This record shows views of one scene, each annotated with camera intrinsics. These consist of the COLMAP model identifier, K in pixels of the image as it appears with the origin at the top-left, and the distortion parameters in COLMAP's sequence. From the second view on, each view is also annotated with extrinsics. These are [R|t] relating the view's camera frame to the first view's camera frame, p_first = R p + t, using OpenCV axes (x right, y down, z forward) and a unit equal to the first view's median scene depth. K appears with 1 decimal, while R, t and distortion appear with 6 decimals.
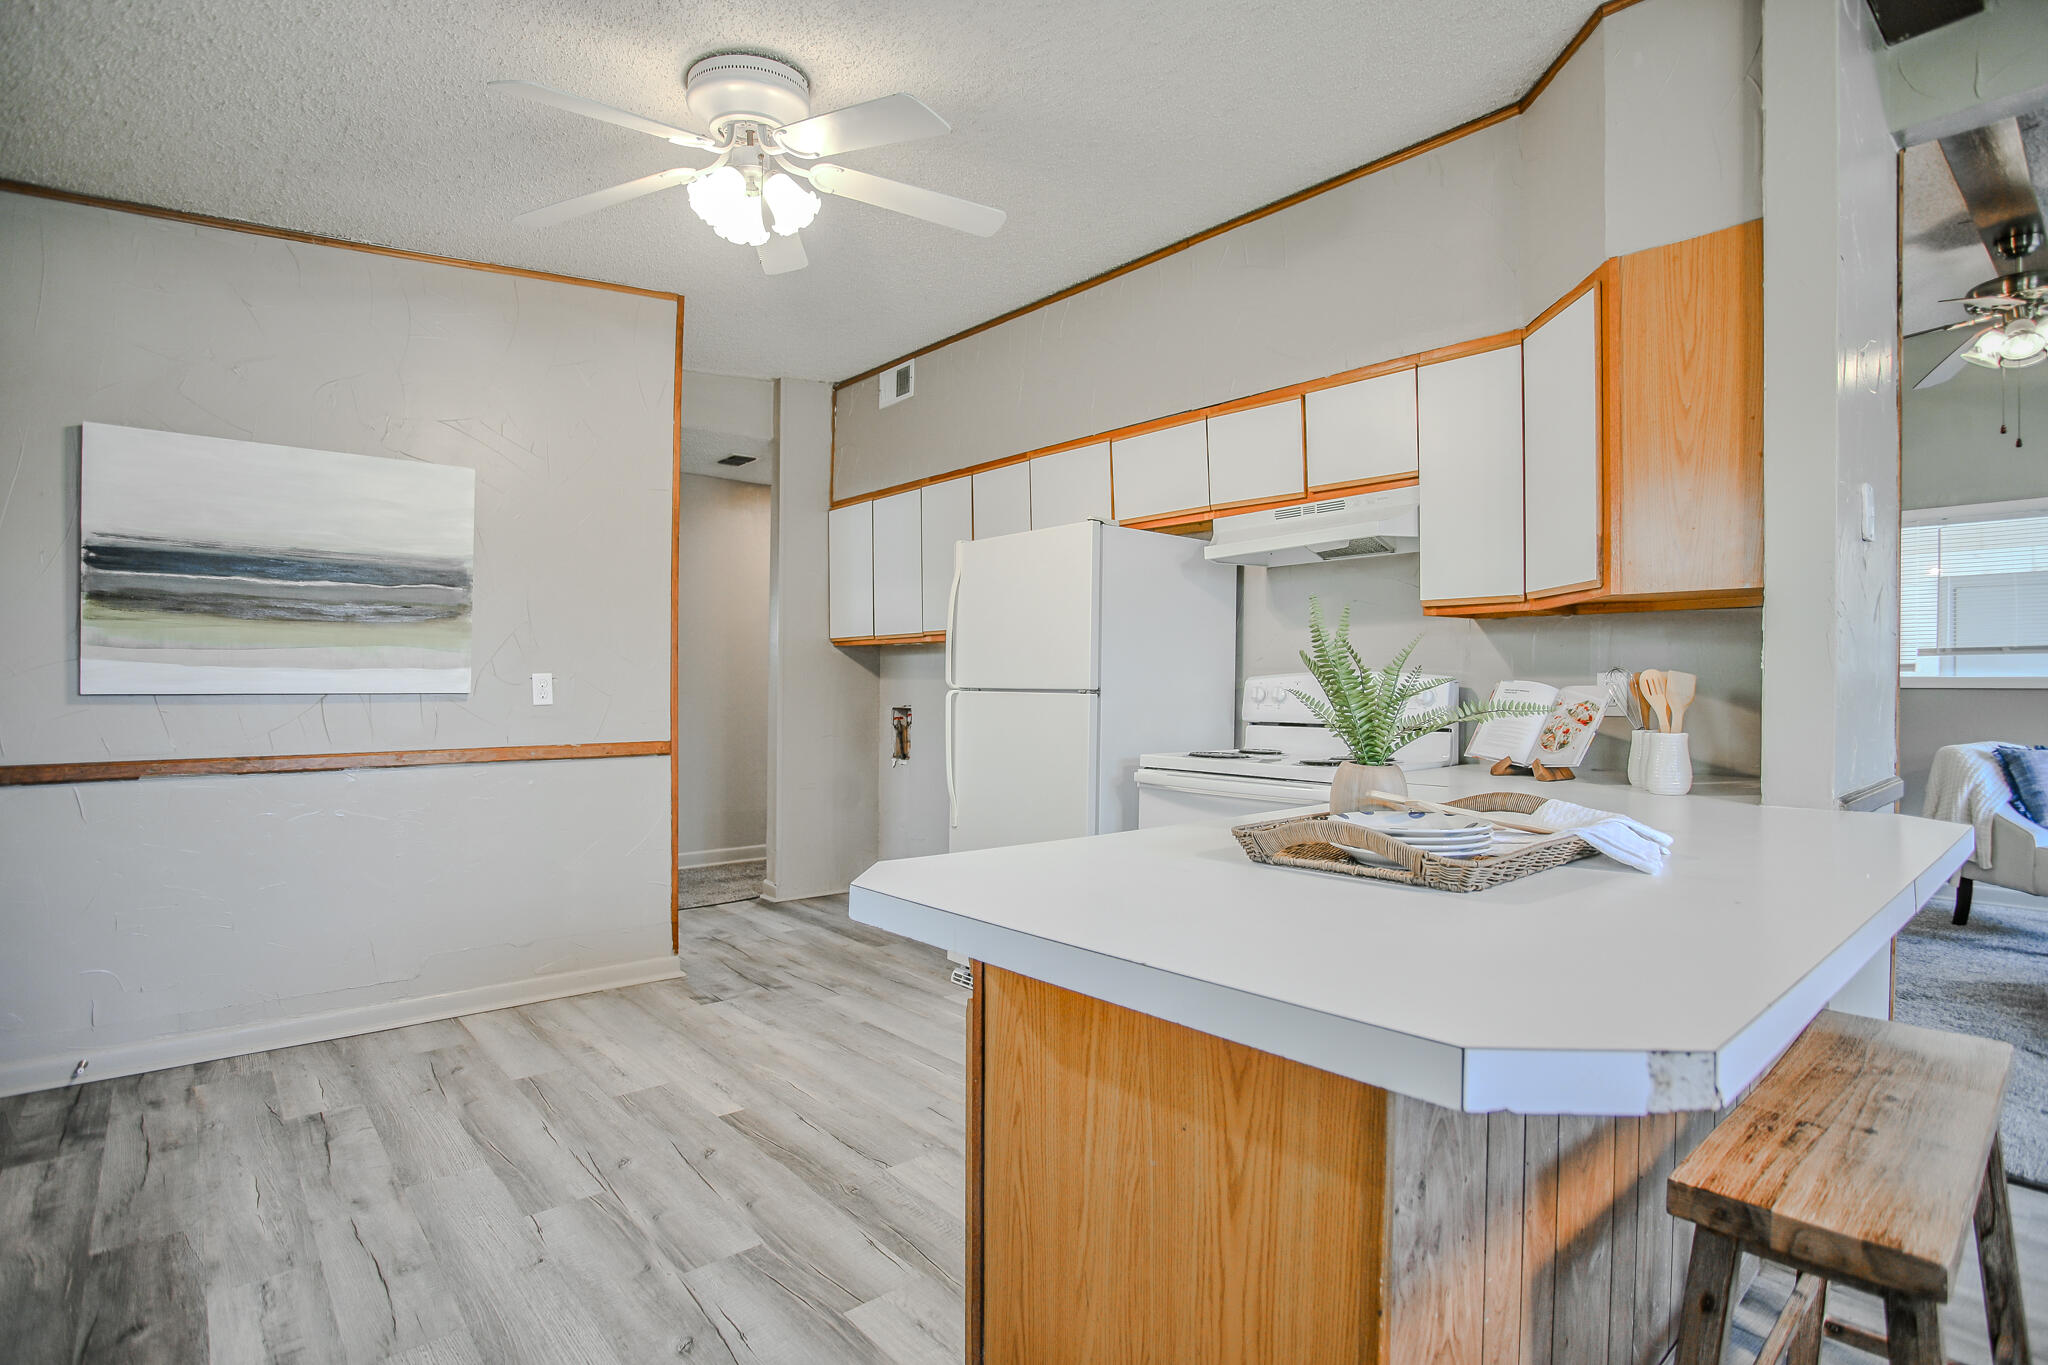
lens RADIAL K [[1014.8, 0, 1013.7], [0, 1014.8, 683.9], [0, 0, 1]] dist [-0.073116, 0.028199]
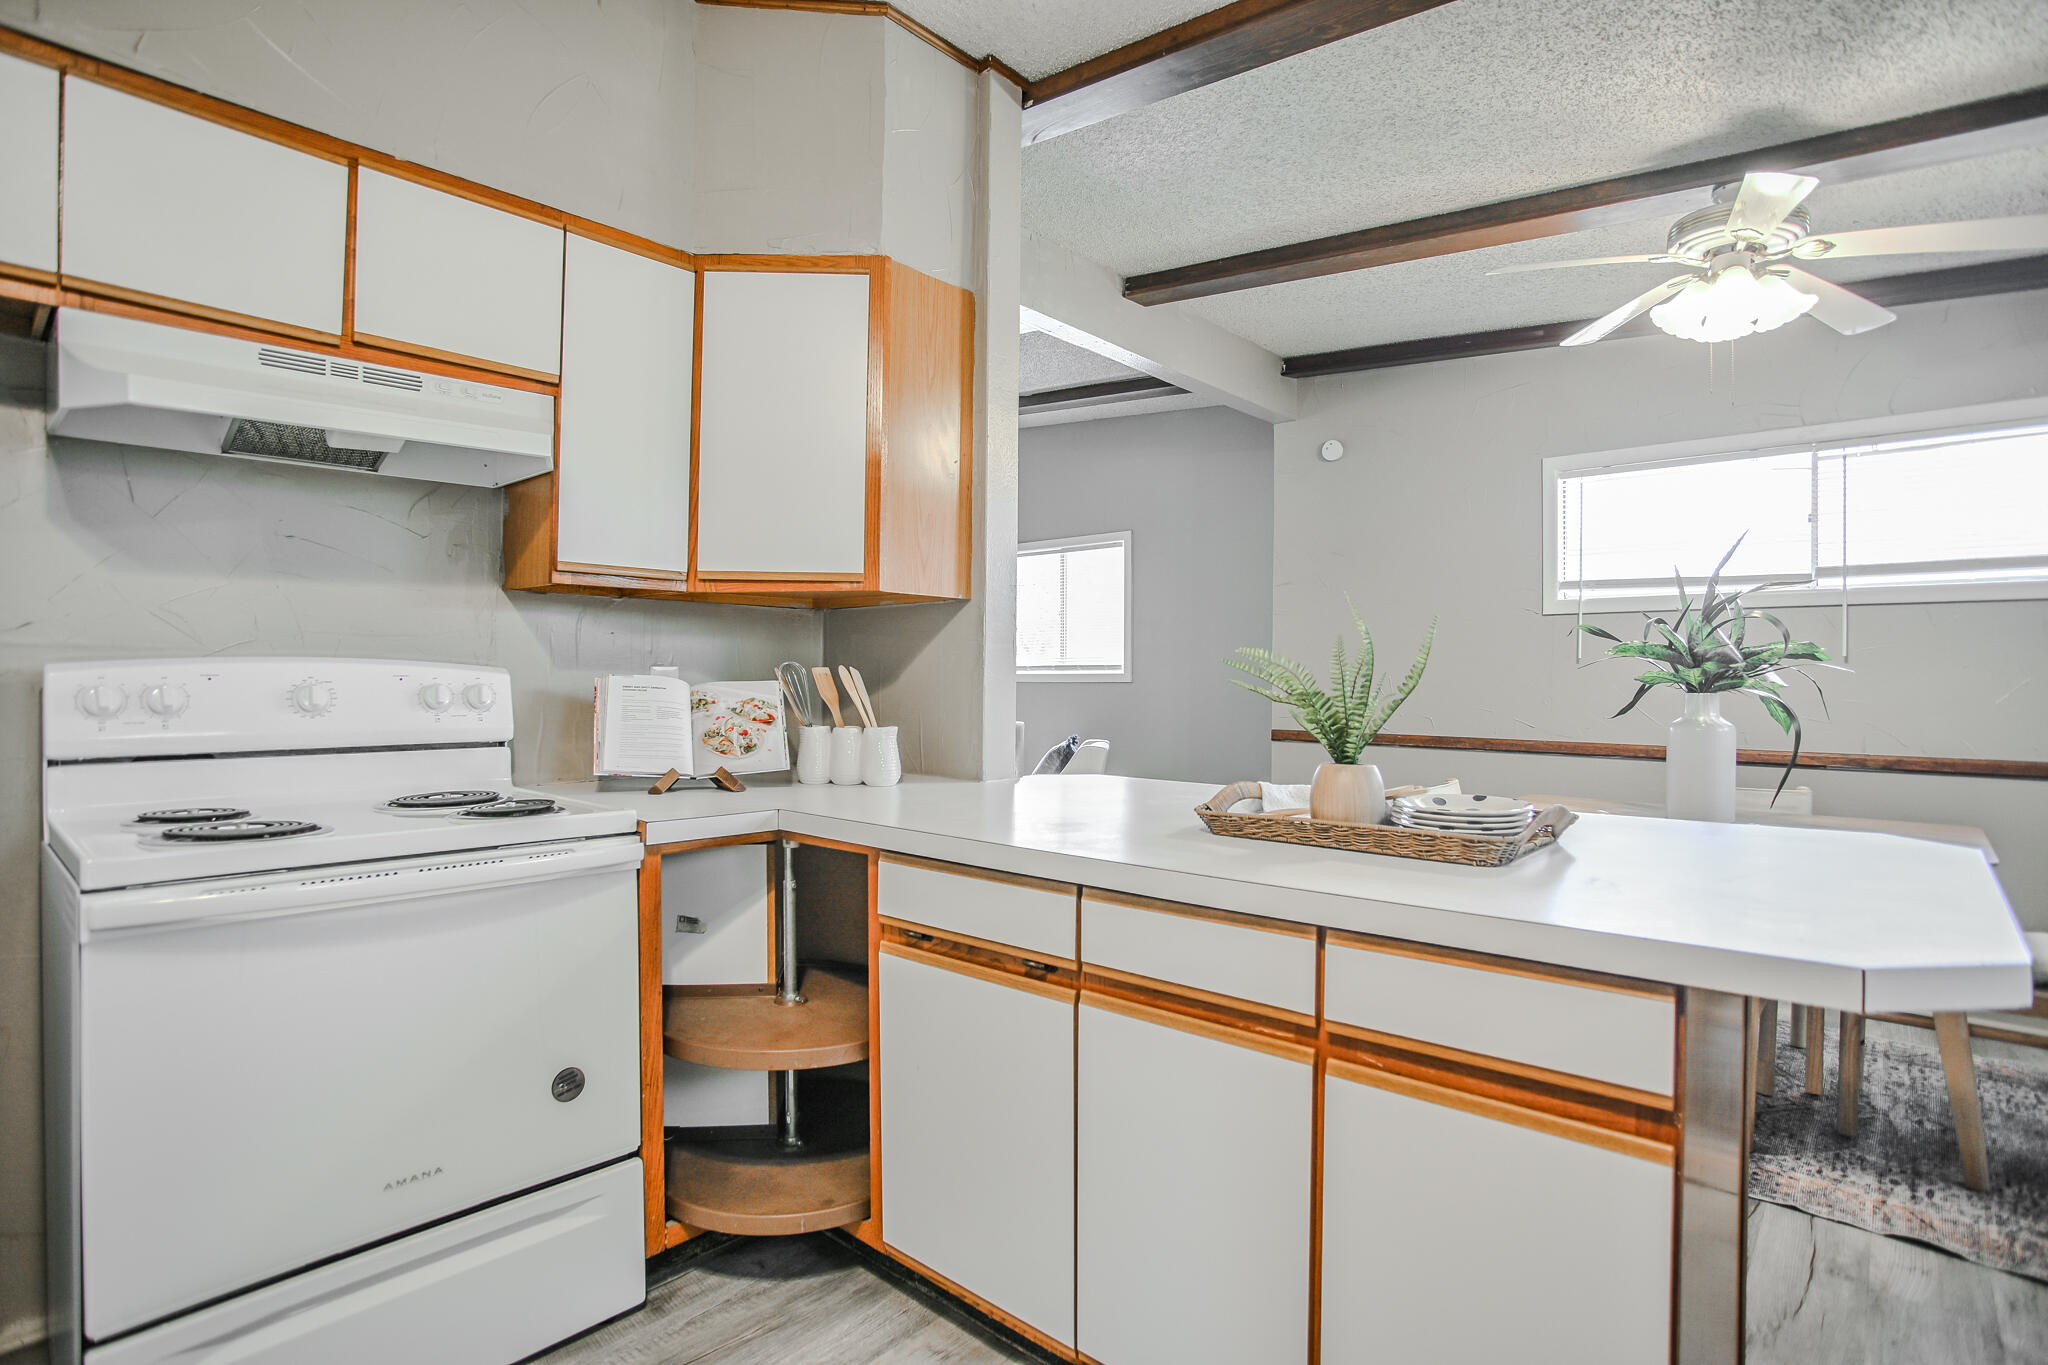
lens RADIAL K [[1014.8, 0, 1013.7], [0, 1014.8, 683.9], [0, 0, 1]] dist [-0.073116, 0.028199]
pose [[-0.117168, -0.010432, 0.993057, -0.282656], [-0.004371, 0.999941, 0.009989, -0.004779], [-0.993102, -0.003170, -0.117207, 0.657748]]
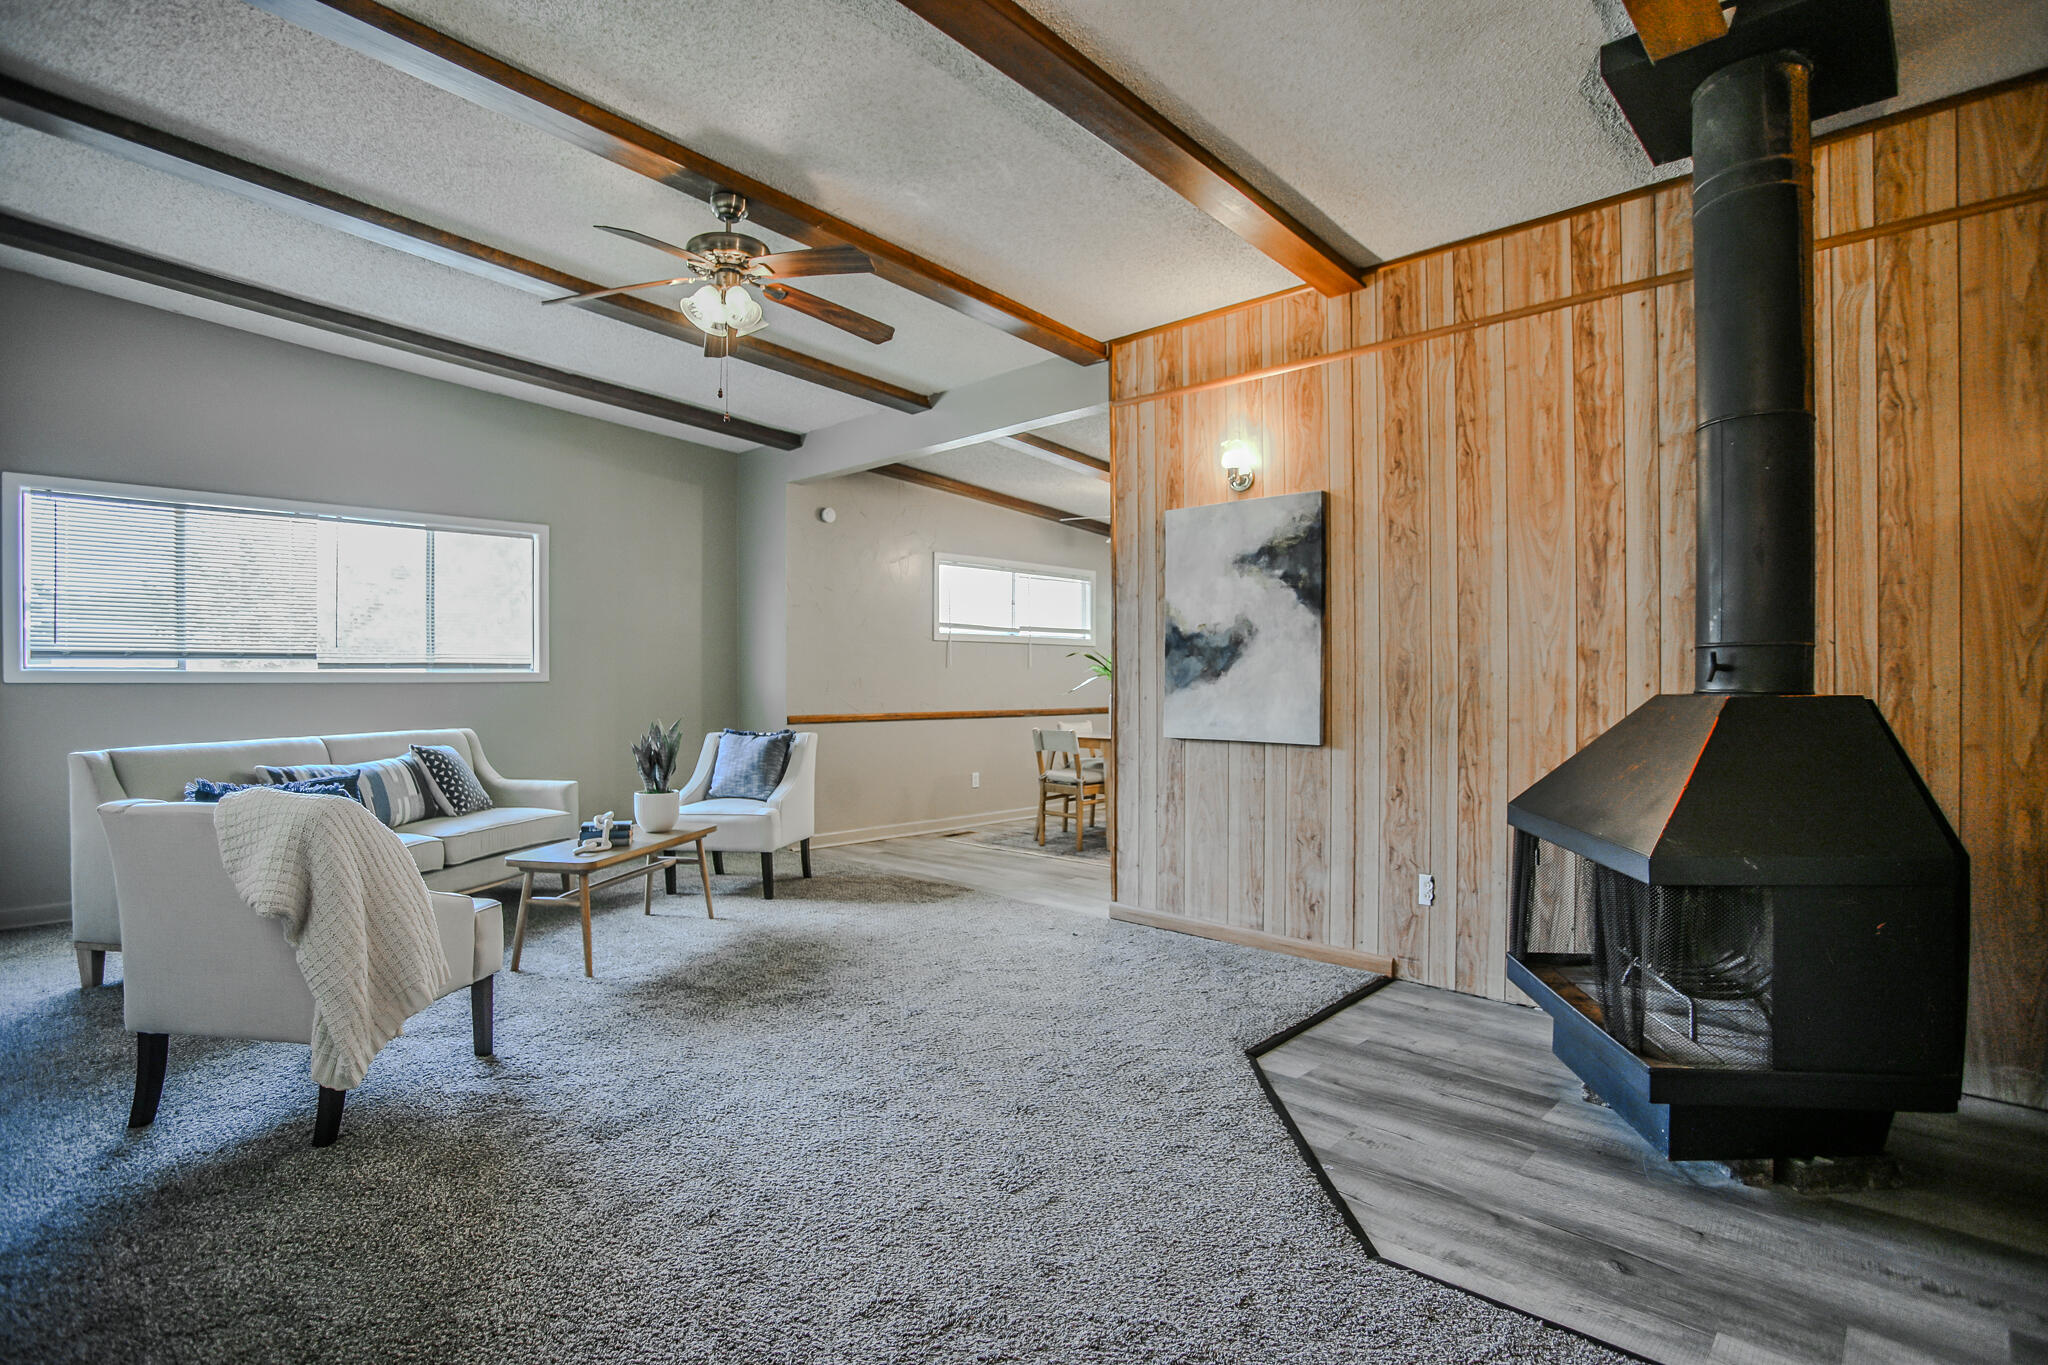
lens RADIAL K [[1014.8, 0, 1013.7], [0, 1014.8, 683.9], [0, 0, 1]] dist [-0.073116, 0.028199]
pose [[-0.997196, -0.005239, -0.074656, 0.898630], [-0.005627, 0.999972, 0.004983, 0.001673], [0.074628, 0.005389, -0.997197, 2.128235]]
